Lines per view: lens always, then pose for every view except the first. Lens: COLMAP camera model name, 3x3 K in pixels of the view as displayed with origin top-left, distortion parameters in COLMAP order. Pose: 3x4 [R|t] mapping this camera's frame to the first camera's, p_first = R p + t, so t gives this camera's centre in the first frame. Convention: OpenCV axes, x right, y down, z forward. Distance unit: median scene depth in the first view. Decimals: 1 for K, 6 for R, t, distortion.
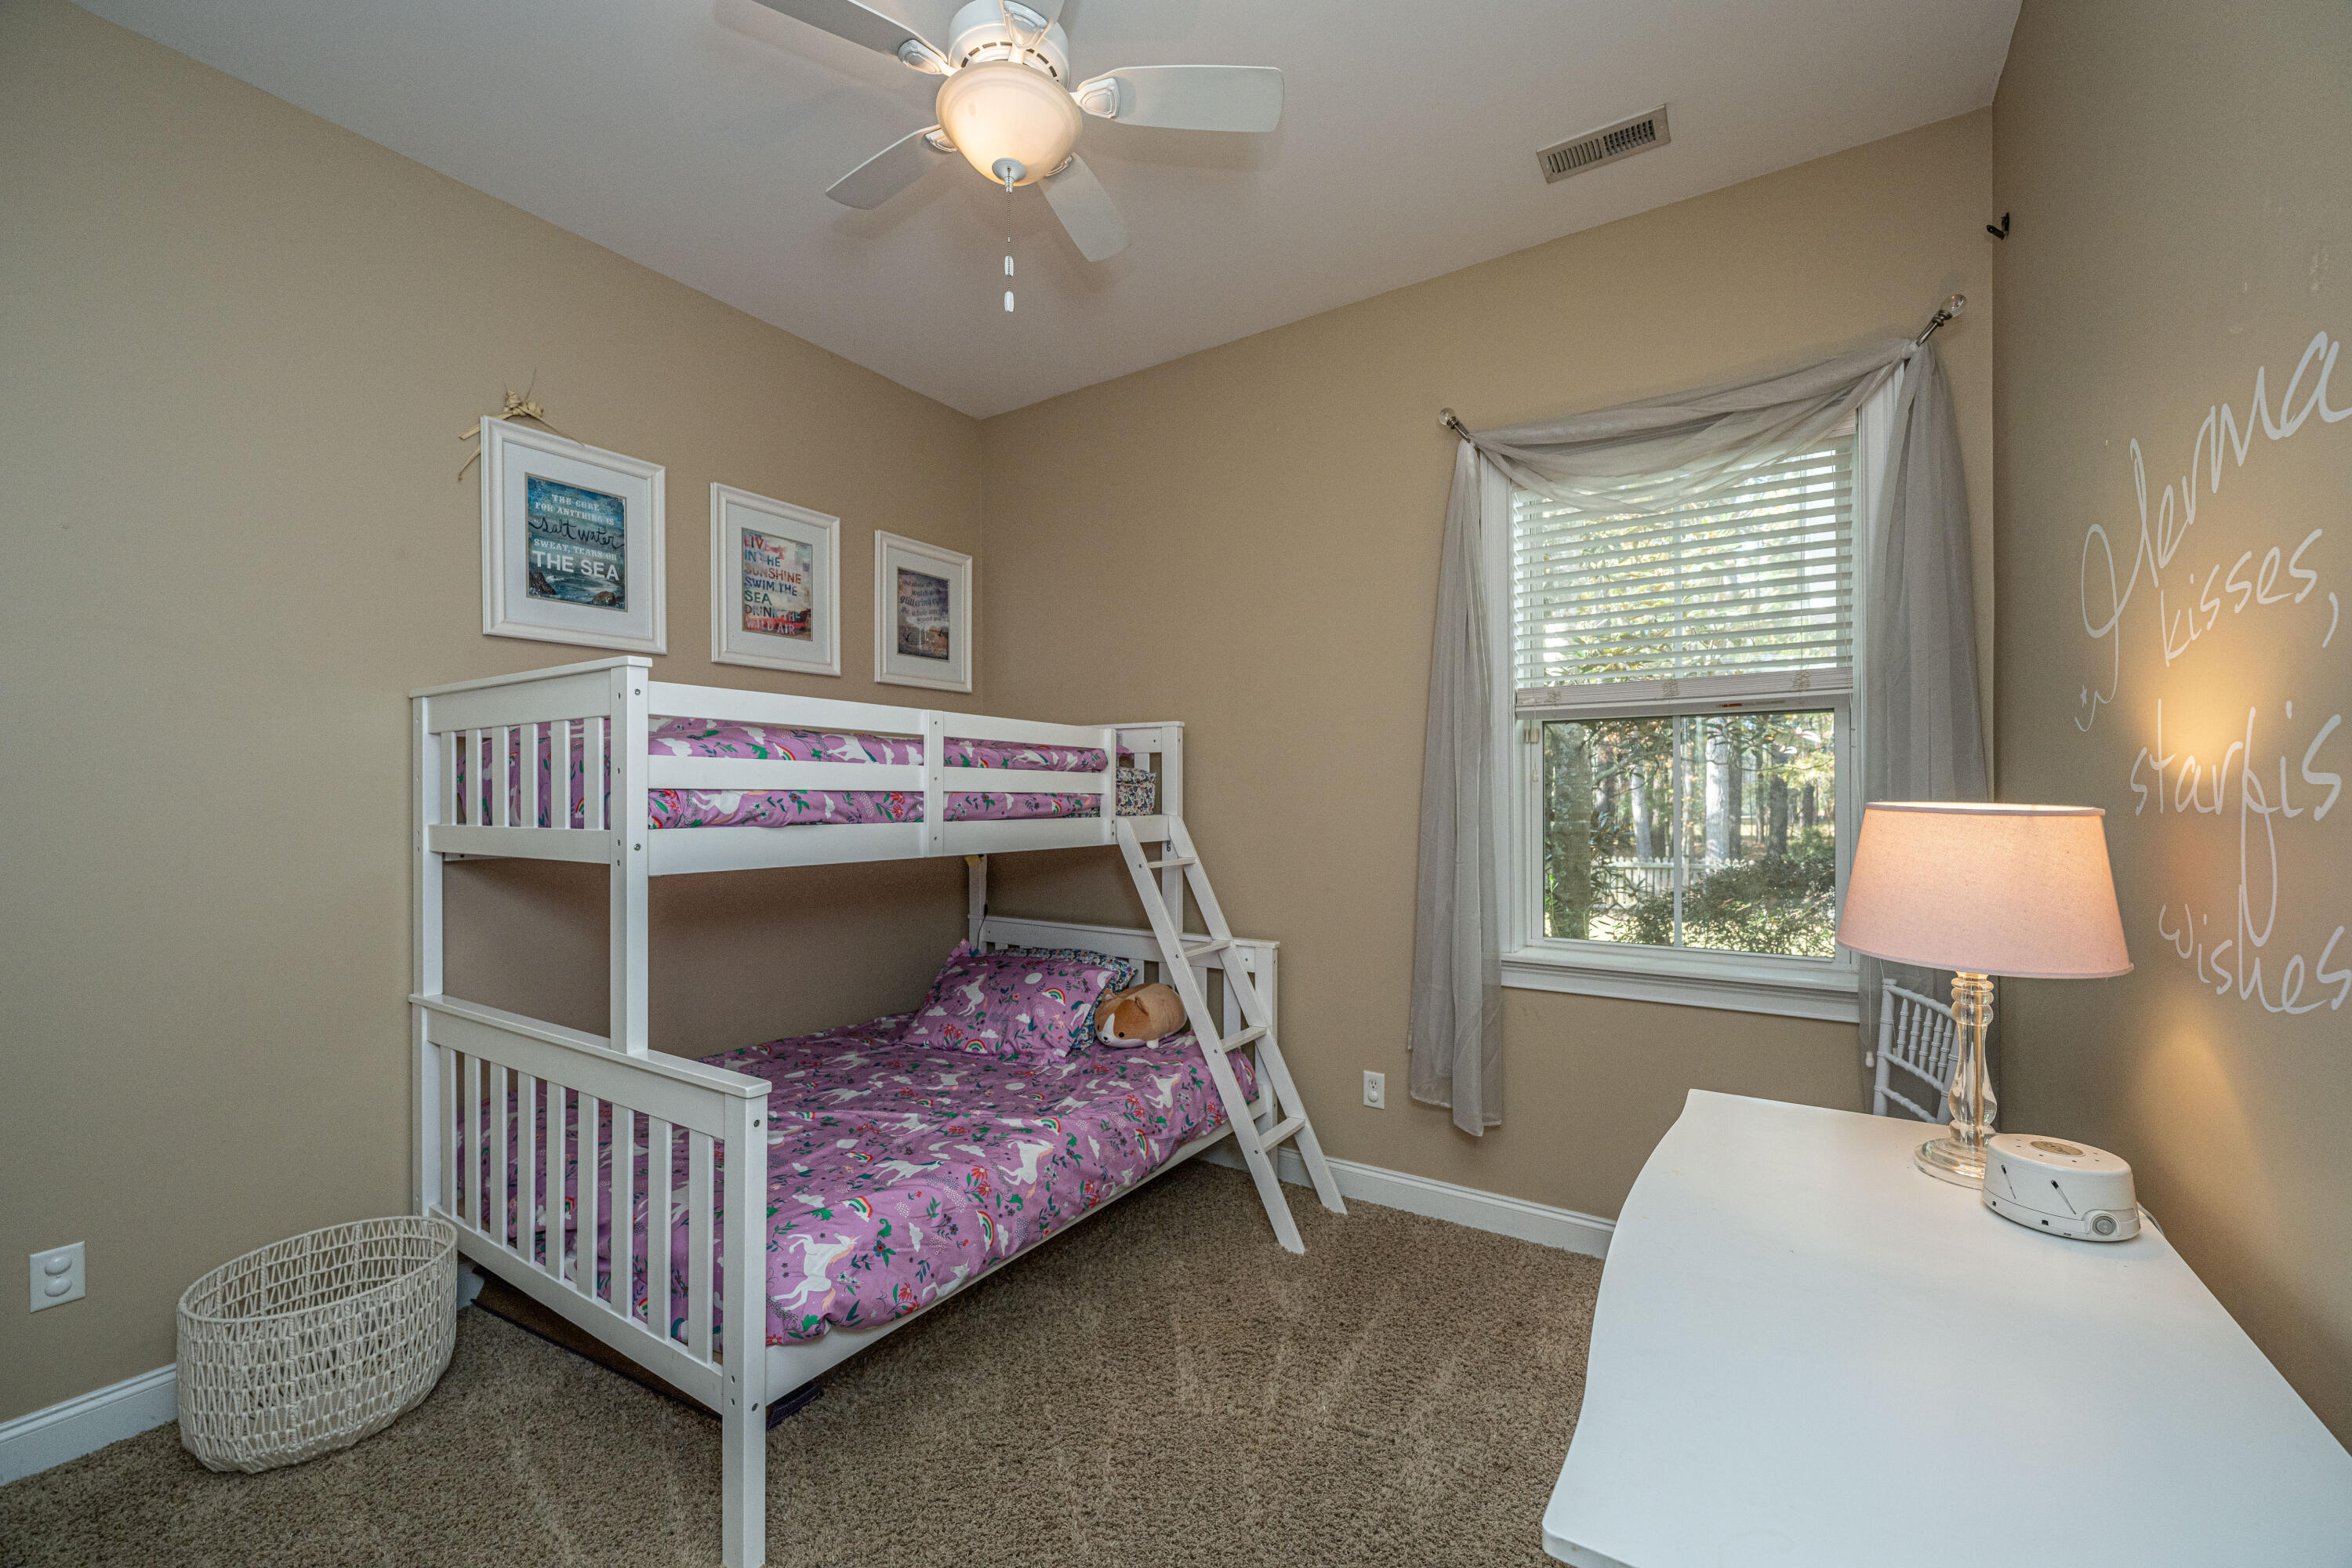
lens RADIAL K [[934.7, 0, 1183.7], [0, 934.7, 782.4], [0, 0, 1]] dist [0.001298, -0.000208]
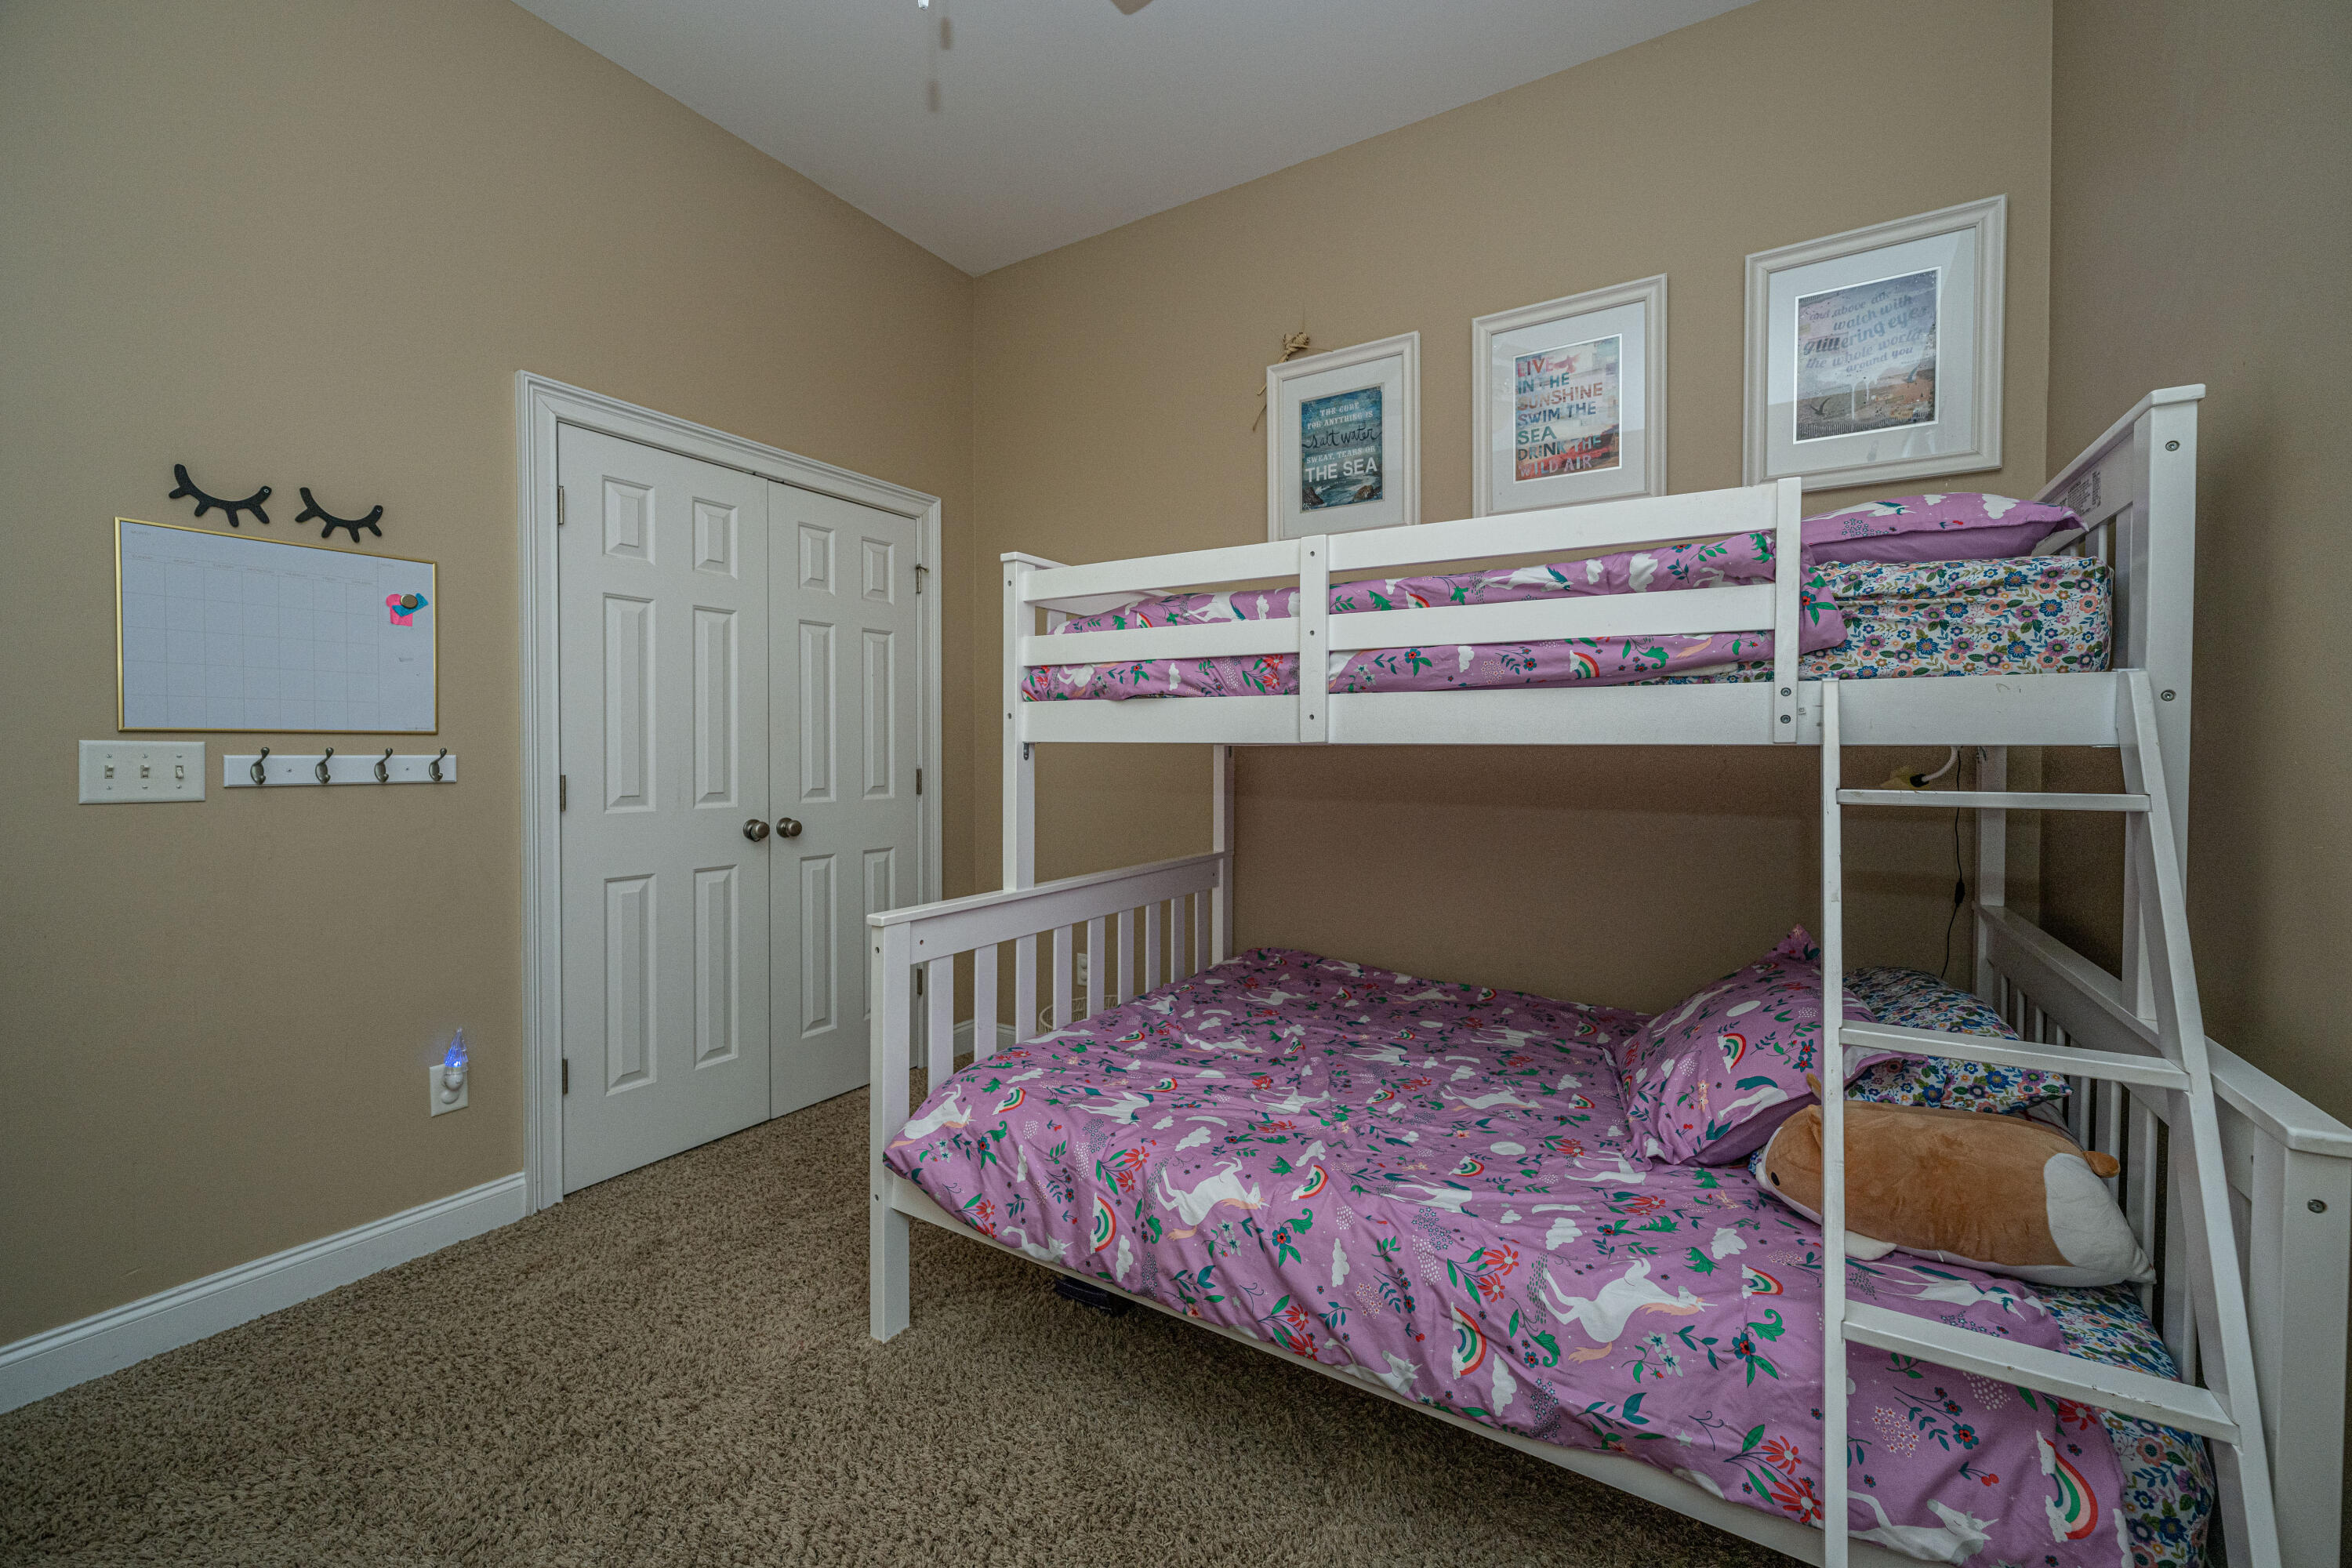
lens RADIAL K [[940.2, 0, 1165.9], [0, 940.2, 761.3], [0, 0, 1]] dist [-0.000094, -0.000042]
pose [[0.021404, 0.018510, -0.999600, 0.415854], [0.010665, 0.999767, 0.018742, 0.073861], [0.999714, -0.011062, 0.021201, 0.814886]]
